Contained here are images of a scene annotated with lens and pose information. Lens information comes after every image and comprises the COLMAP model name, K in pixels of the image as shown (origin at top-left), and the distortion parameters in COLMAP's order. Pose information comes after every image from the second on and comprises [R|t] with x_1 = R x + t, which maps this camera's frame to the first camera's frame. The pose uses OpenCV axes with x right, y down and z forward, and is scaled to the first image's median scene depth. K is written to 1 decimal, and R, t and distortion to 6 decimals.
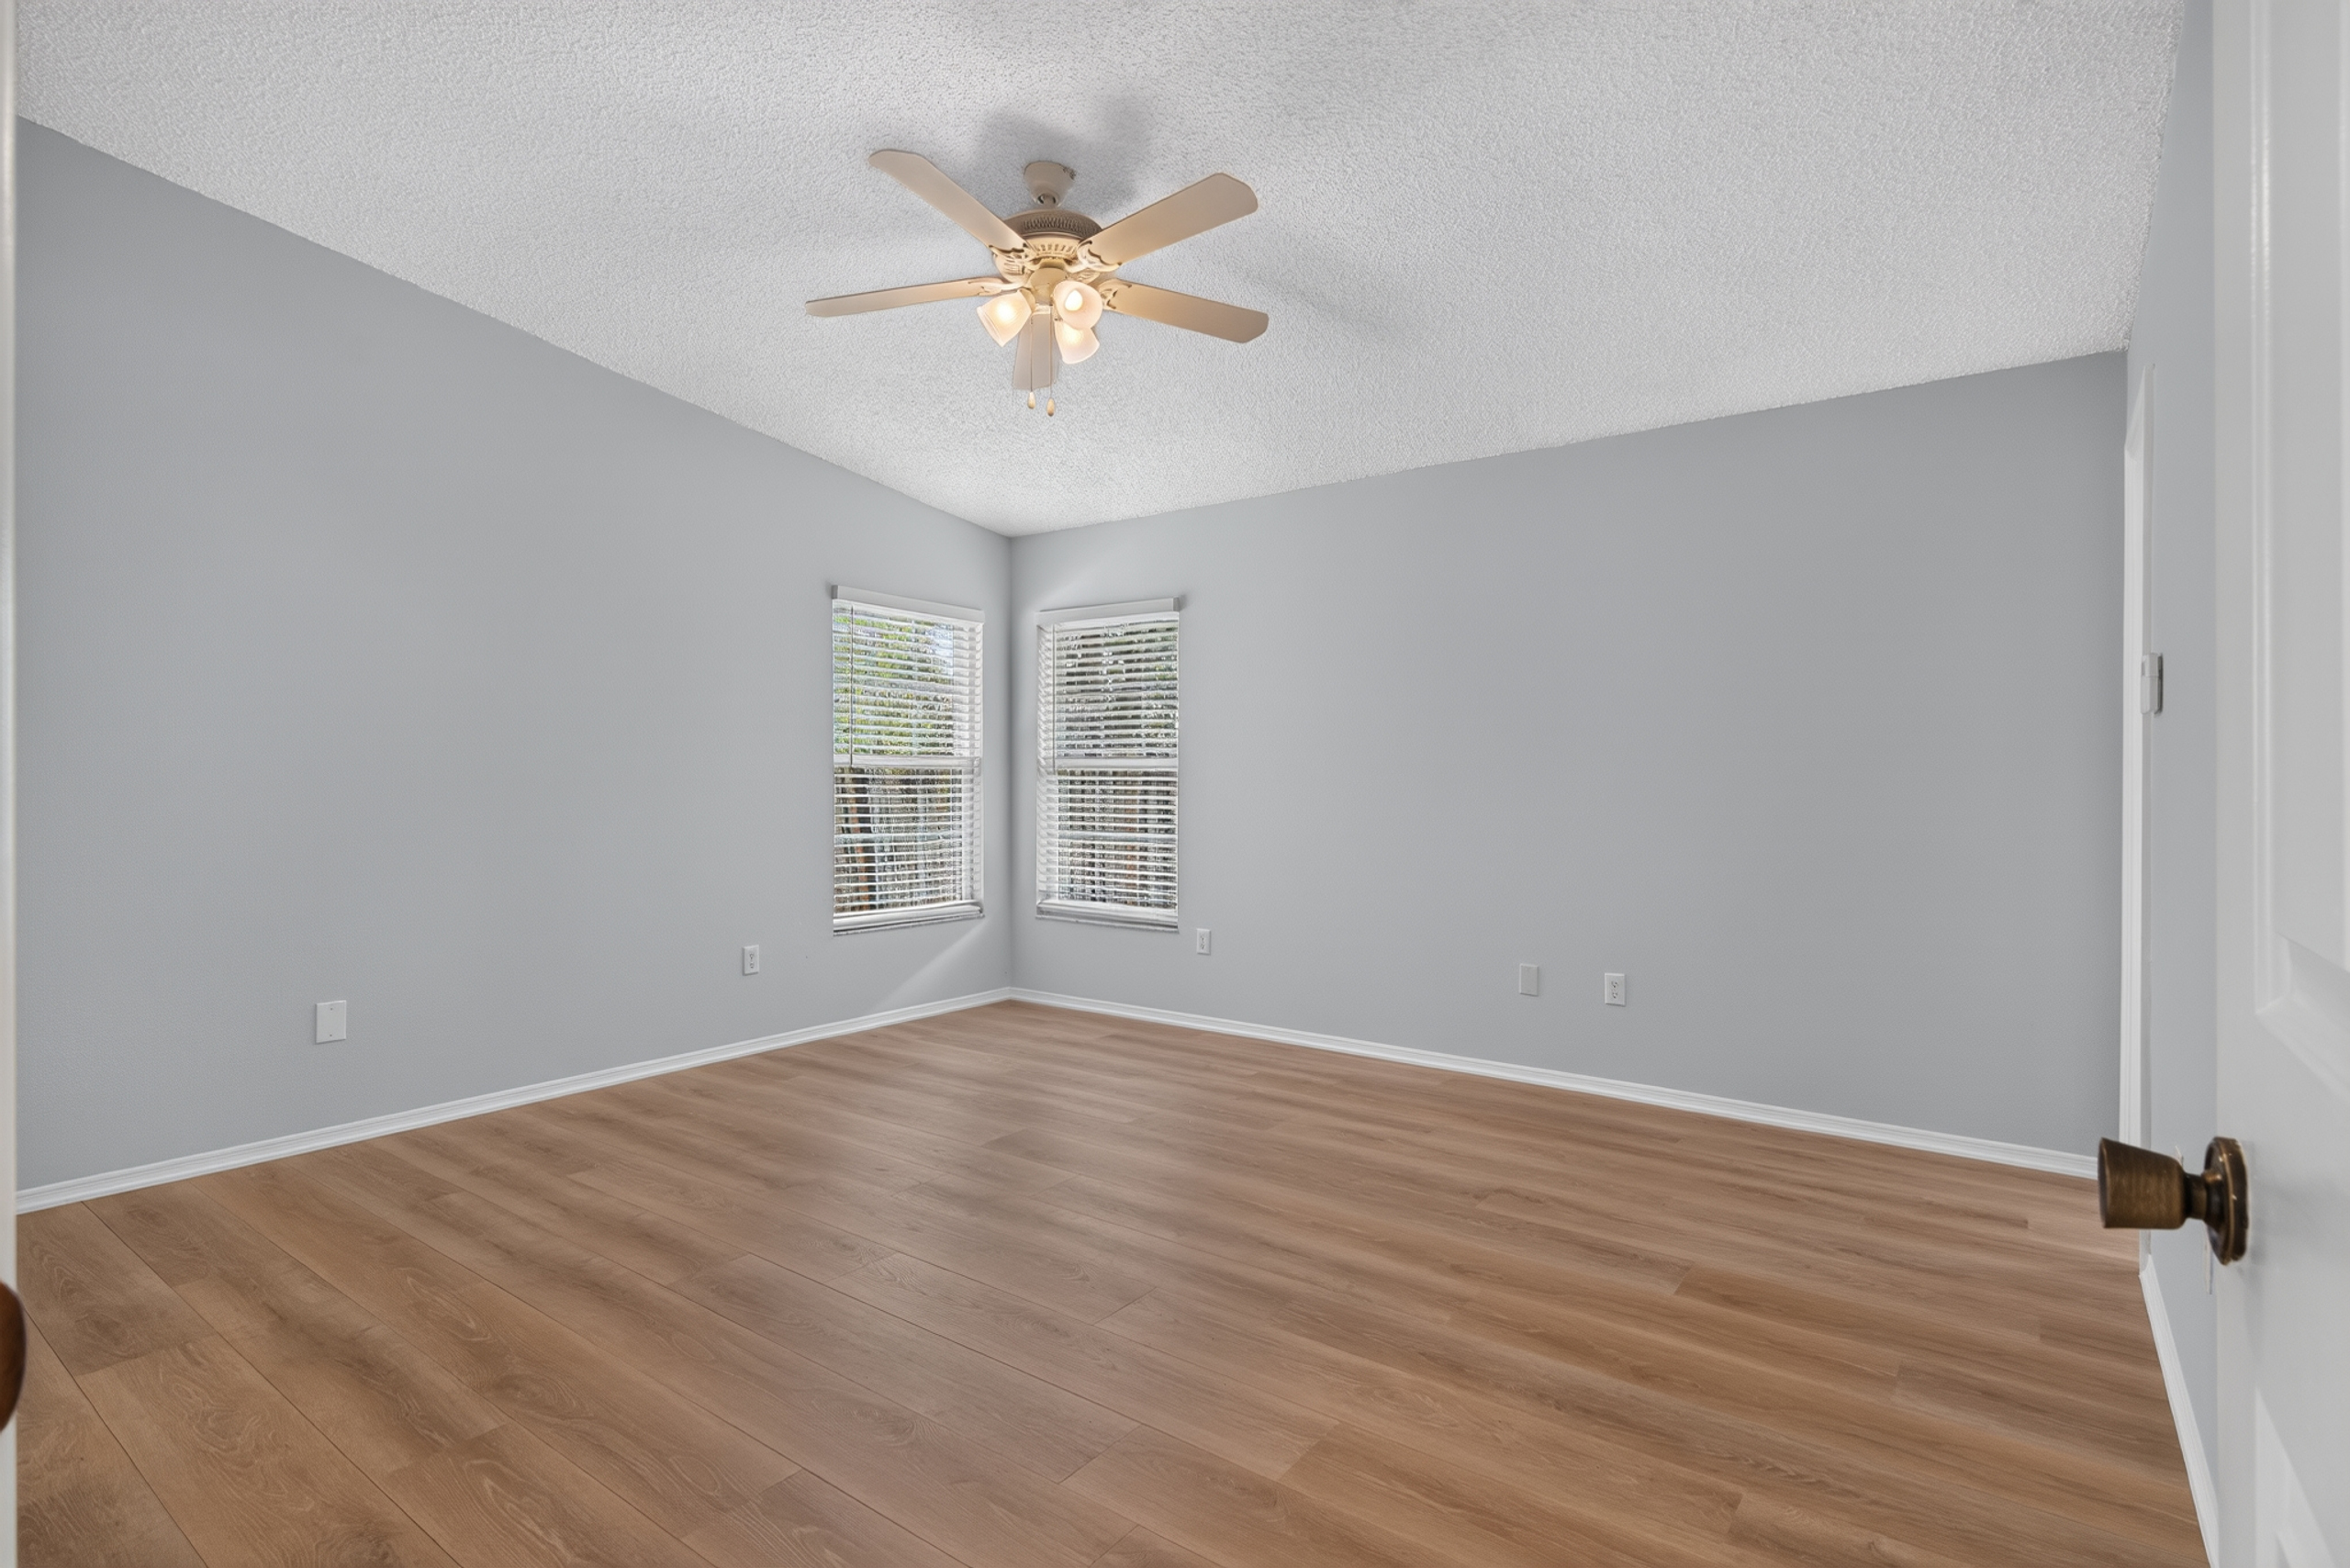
lens RADIAL K [[1134.4, 0, 1188.1], [0, 1134.4, 775.8], [0, 0, 1]] dist [0.002348, 0.002584]
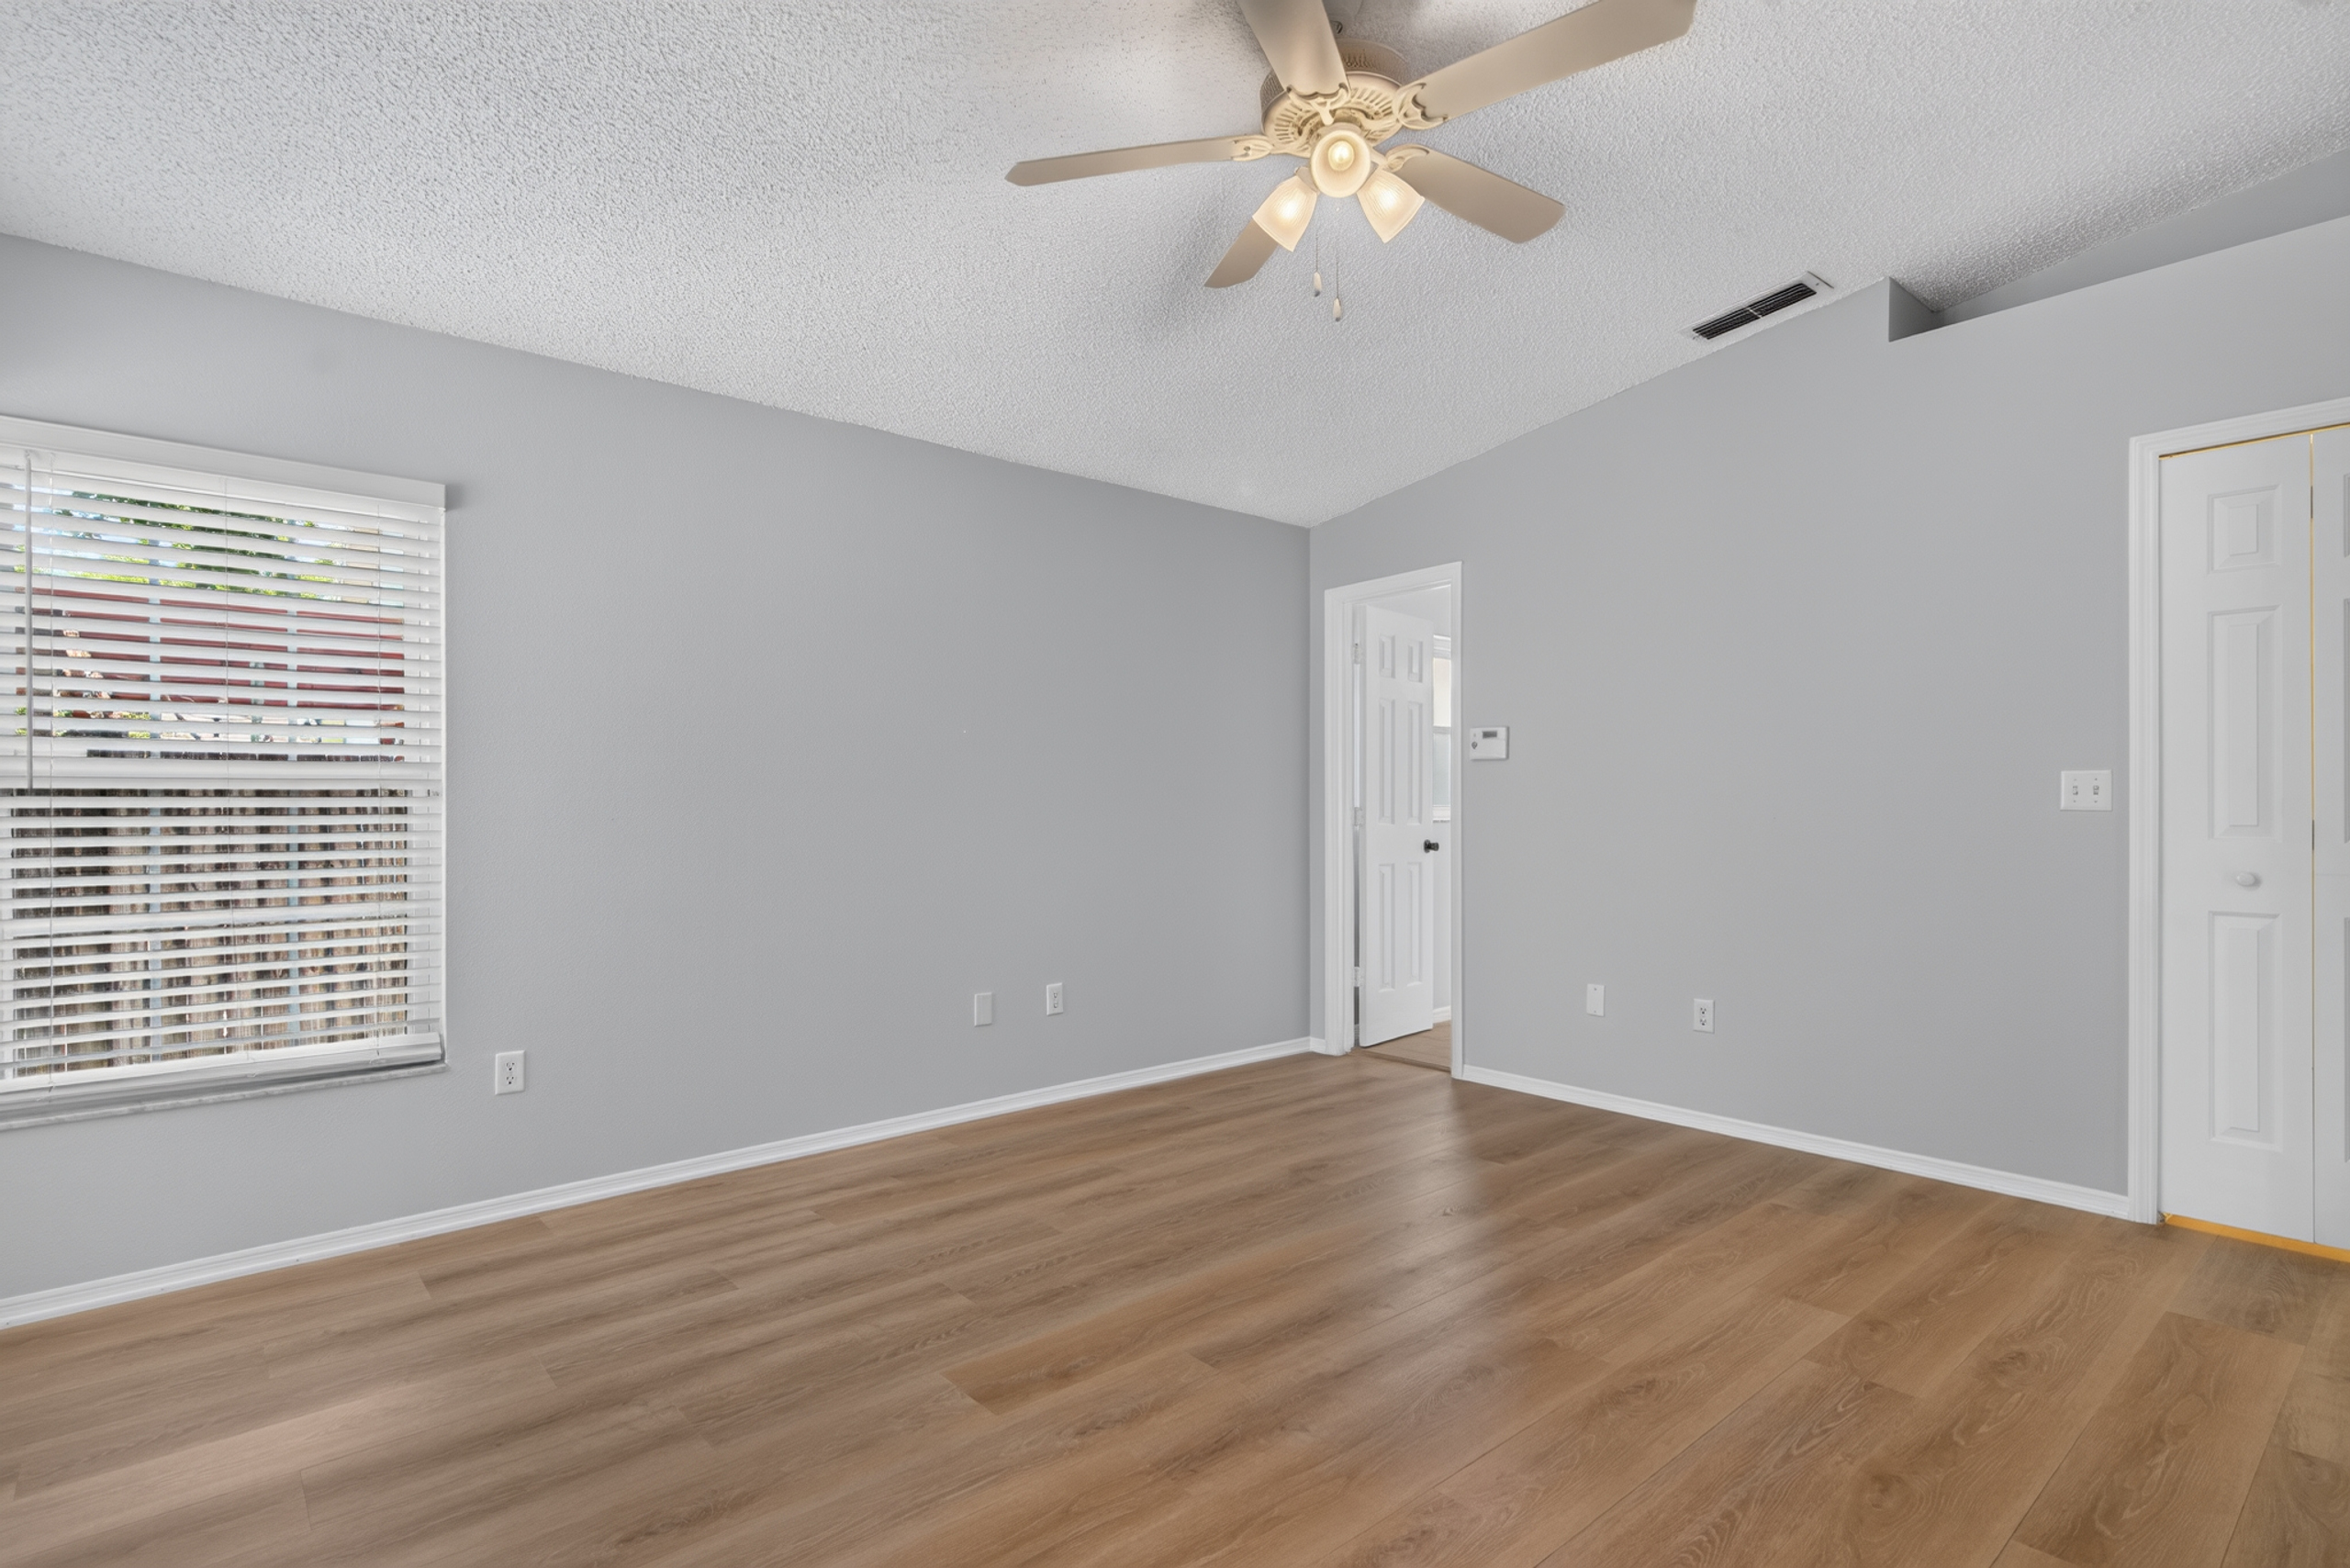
lens RADIAL K [[1134.4, 0, 1186.4], [0, 1134.4, 795.6], [0, 0, 1]] dist [0.002348, 0.002584]
pose [[0.221671, 0.000230, 0.975121, -0.720138], [-0.001067, 0.999999, 0.000007, -0.001849], [-0.975121, -0.001042, 0.221671, 0.745045]]
